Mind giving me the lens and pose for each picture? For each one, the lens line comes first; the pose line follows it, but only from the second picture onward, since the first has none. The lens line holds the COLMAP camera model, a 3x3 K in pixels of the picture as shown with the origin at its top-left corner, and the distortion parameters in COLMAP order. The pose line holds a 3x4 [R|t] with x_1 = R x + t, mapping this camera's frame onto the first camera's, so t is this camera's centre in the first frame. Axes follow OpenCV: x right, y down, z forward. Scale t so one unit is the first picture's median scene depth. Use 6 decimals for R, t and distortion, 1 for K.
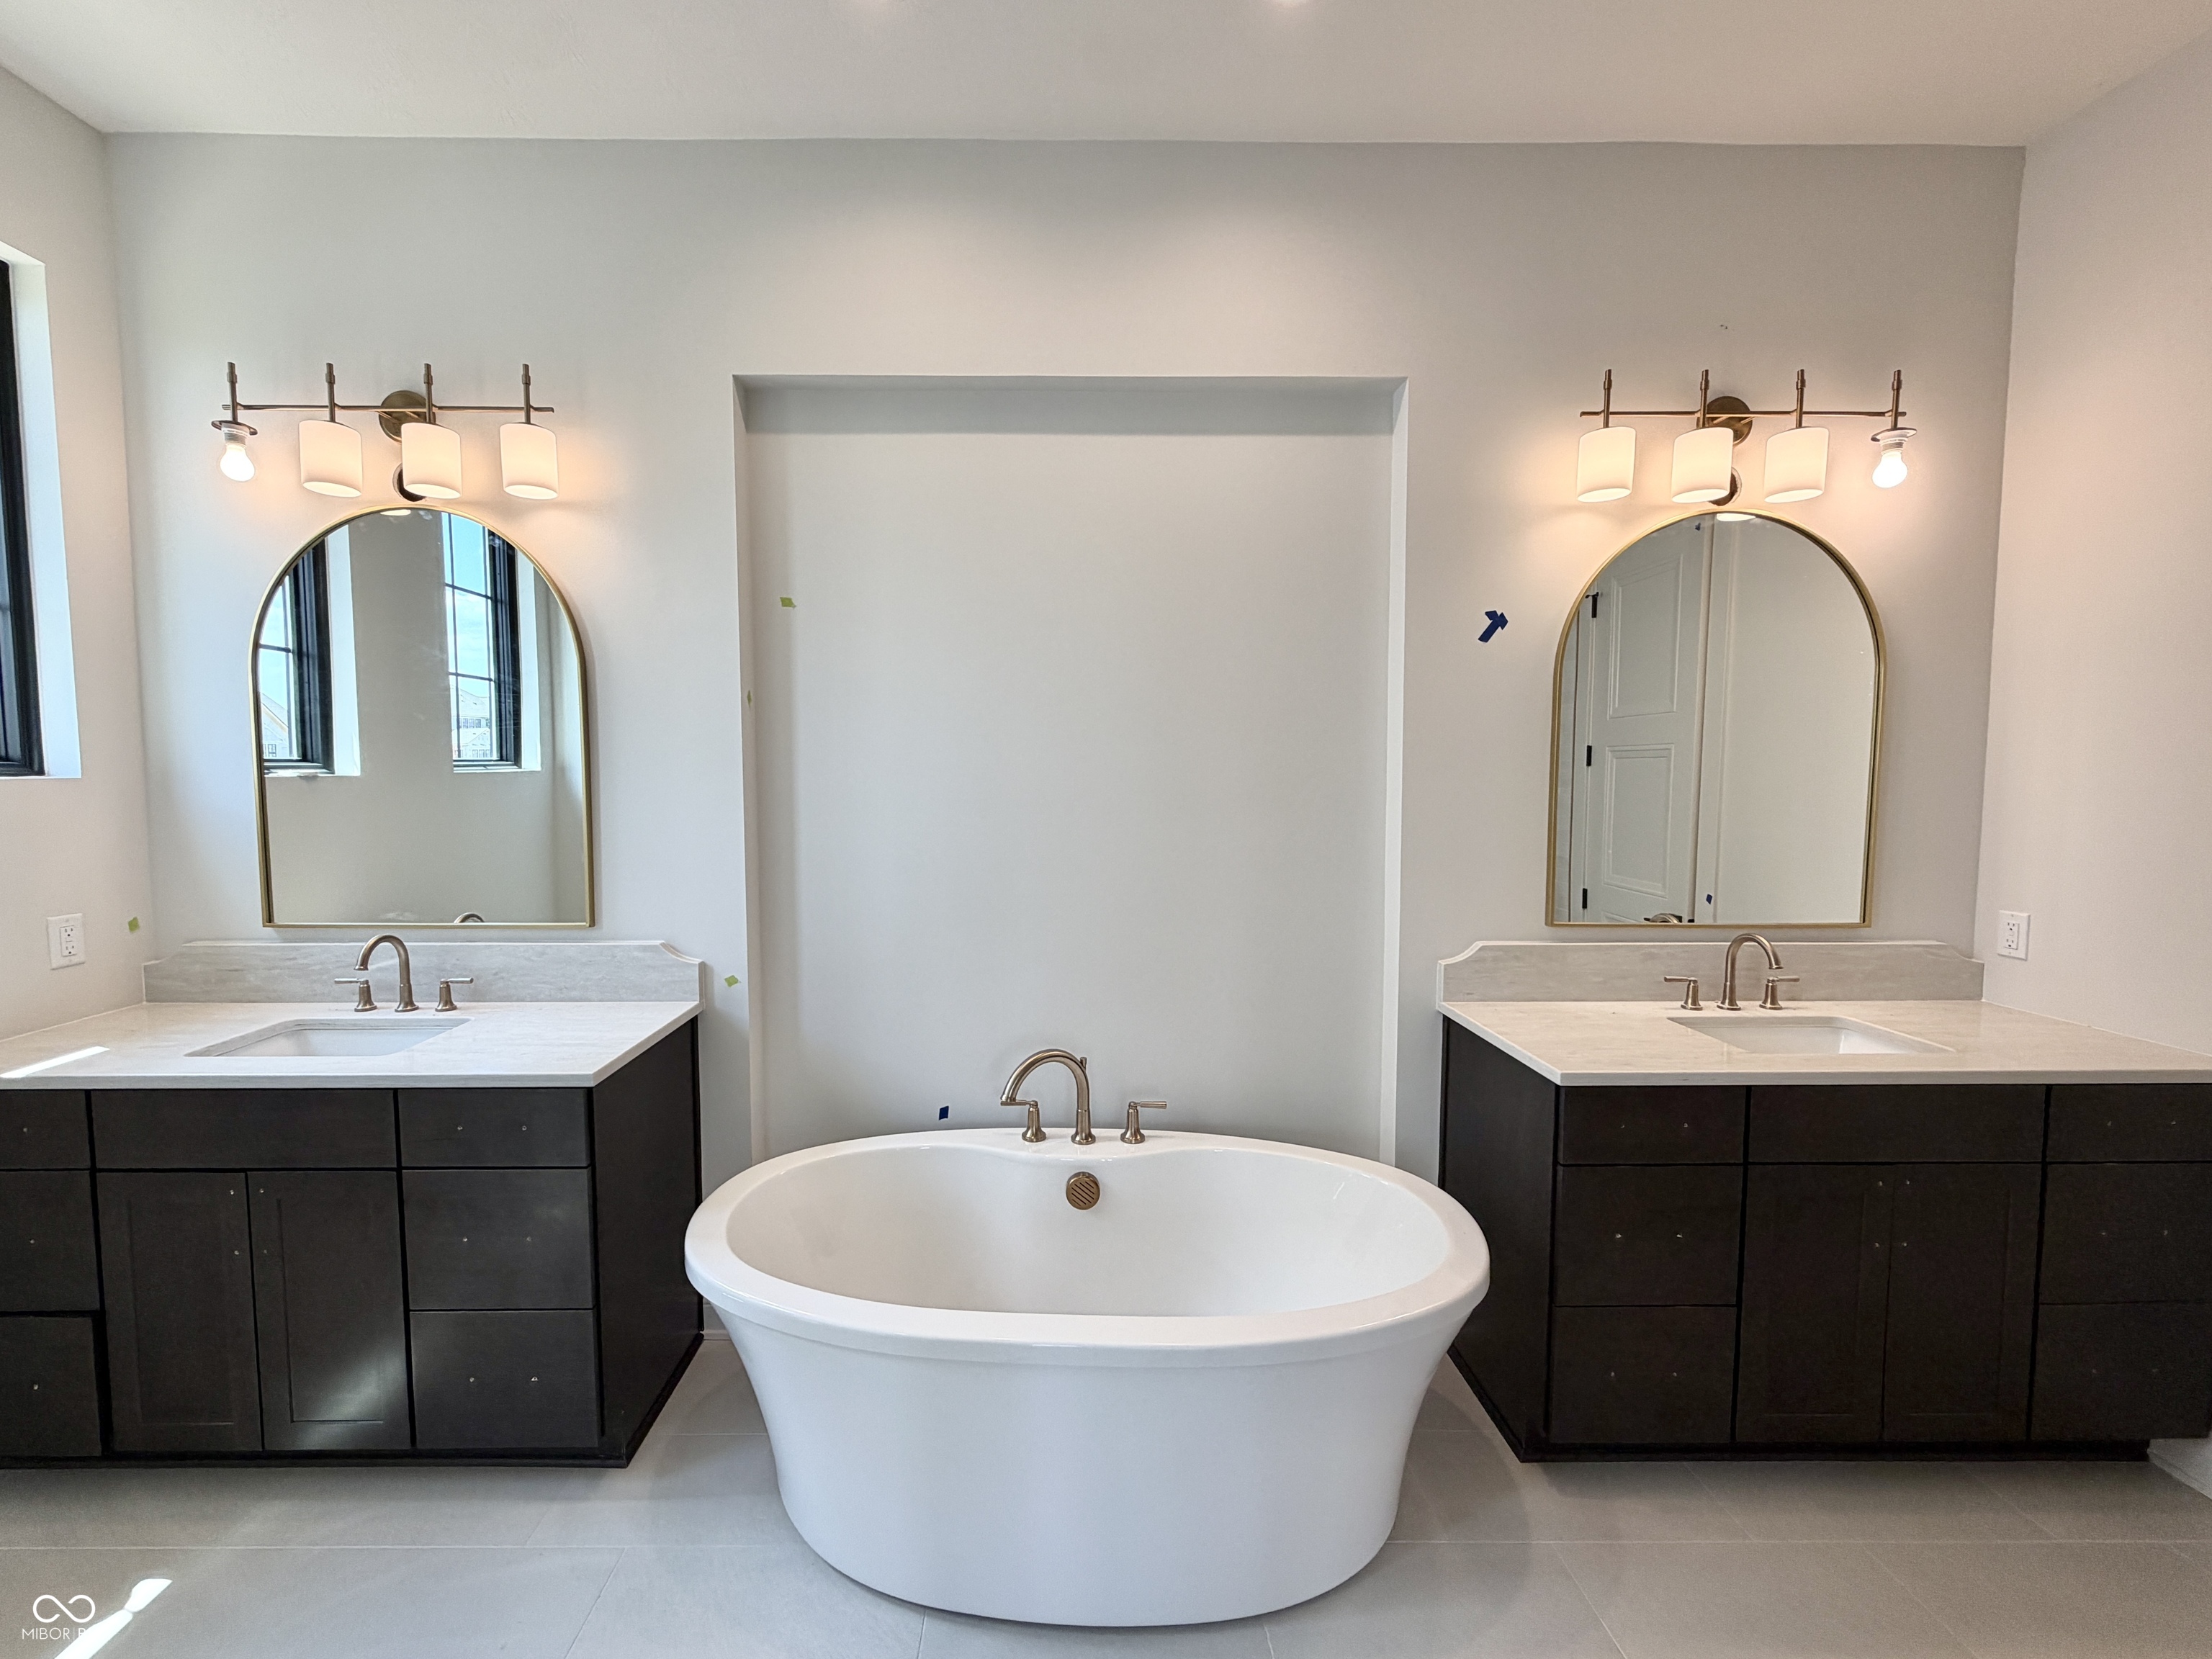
lens RADIAL K [[886.6, 0, 1086.7], [0, 886.6, 826.3], [0, 0, 1]] dist [-0.000338, 0.000877]
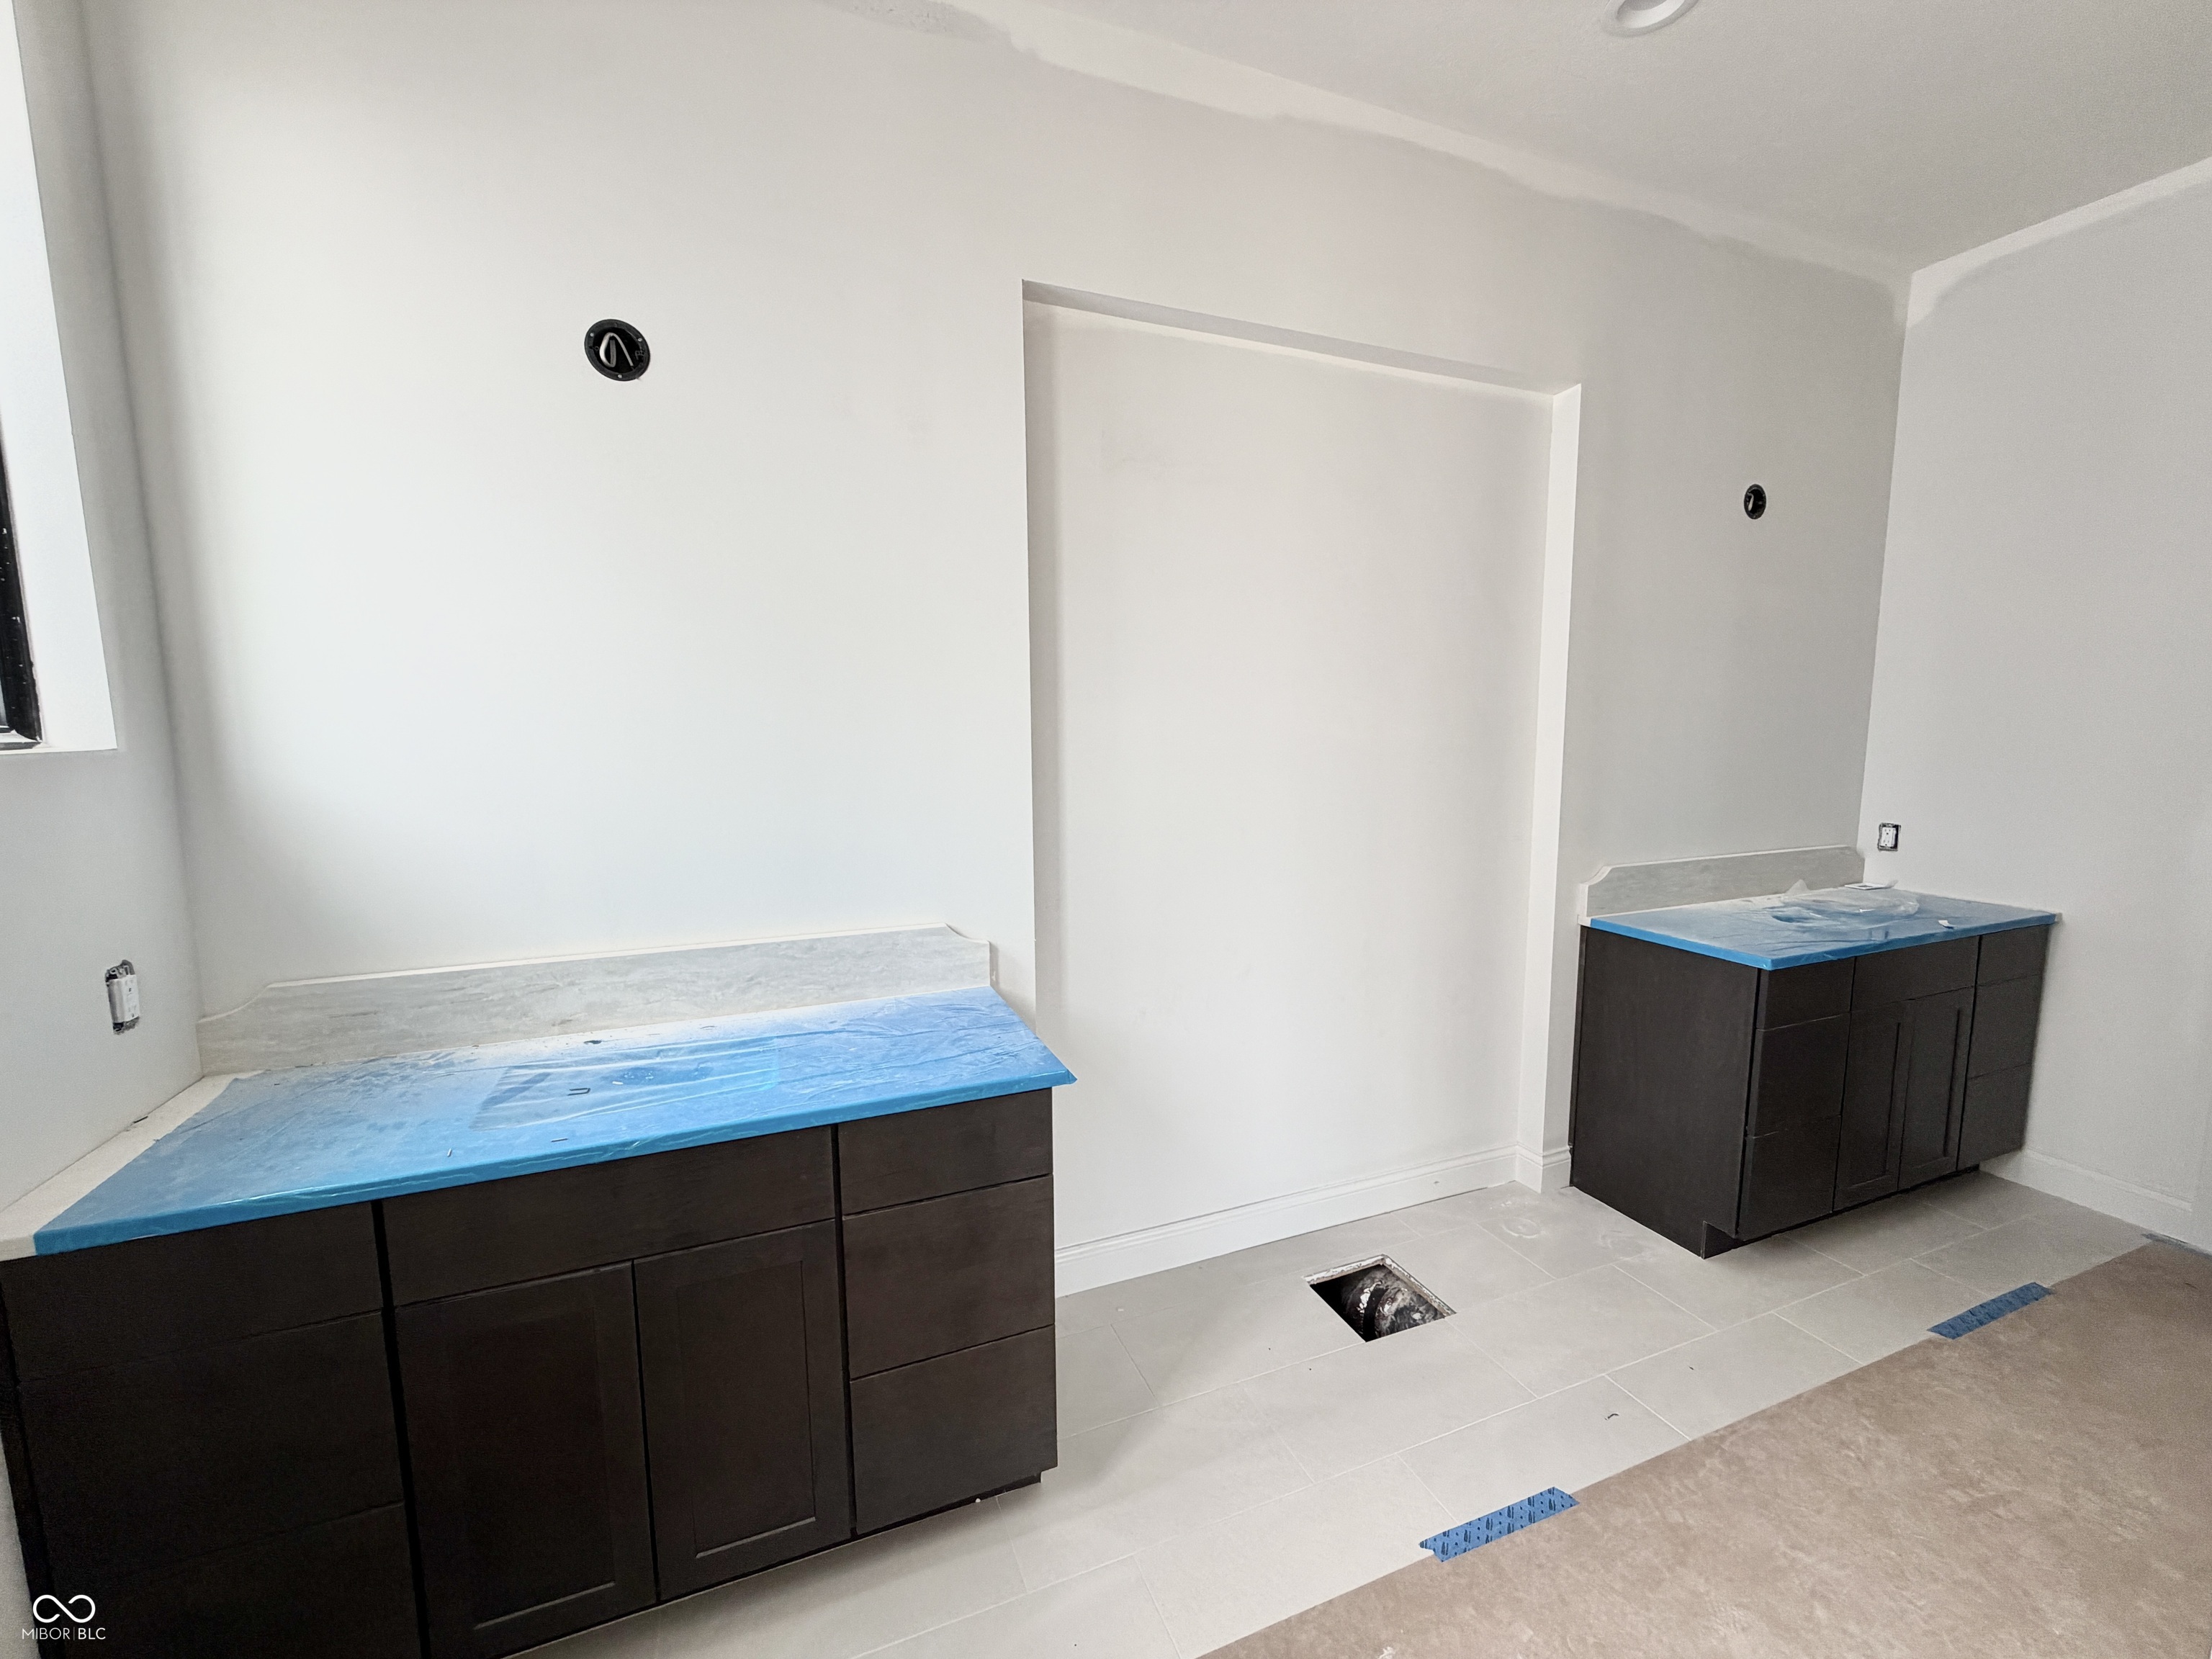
lens RADIAL K [[886.6, 0, 1109.1], [0, 886.6, 822.8], [0, 0, 1]] dist [-0.000338, 0.000877]
pose [[0.931157, -0.045450, 0.361775, -0.650320], [0.024359, 0.997738, 0.062650, -0.021703], [-0.363805, -0.049524, 0.930158, 0.120922]]
